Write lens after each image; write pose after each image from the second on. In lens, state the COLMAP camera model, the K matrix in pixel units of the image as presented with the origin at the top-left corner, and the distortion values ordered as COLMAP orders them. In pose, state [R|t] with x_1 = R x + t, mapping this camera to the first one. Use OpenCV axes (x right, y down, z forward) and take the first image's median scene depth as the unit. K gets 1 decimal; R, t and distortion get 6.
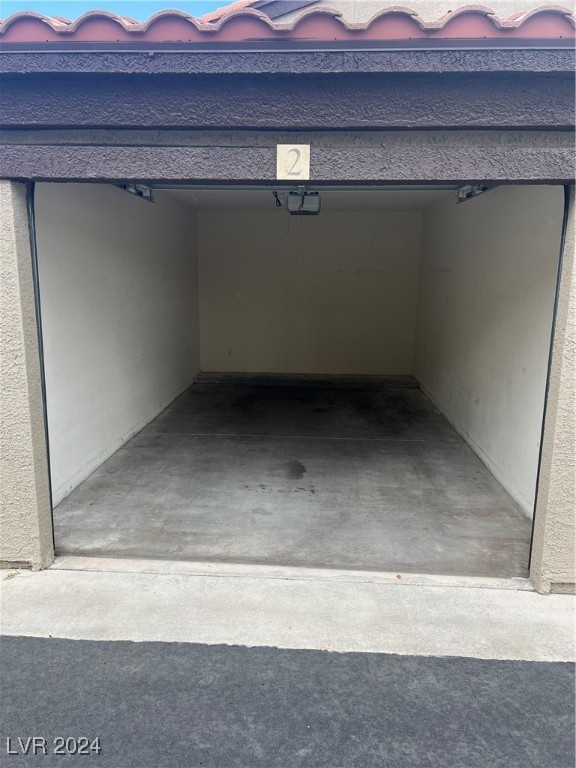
lens RADIAL K [[566.4, 0, 288.0], [0, 566.4, 384.0], [0, 0, 1]] dist [0.077168, -0.001516]
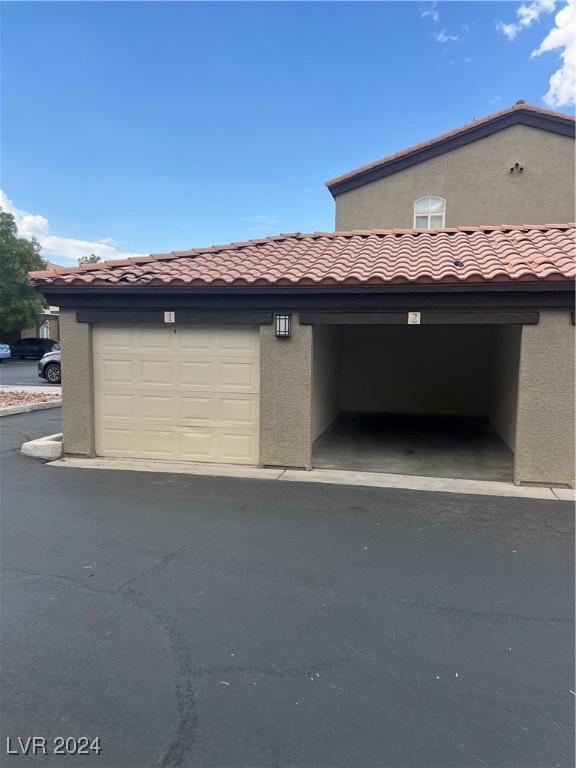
lens RADIAL K [[566.4, 0, 288.0], [0, 566.4, 384.0], [0, 0, 1]] dist [0.077168, -0.001516]
pose [[0.985642, 0.012371, -0.168392, -0.111302], [-0.030647, 0.993854, -0.106371, 0.223038], [0.166042, 0.110005, 0.979964, -1.588963]]
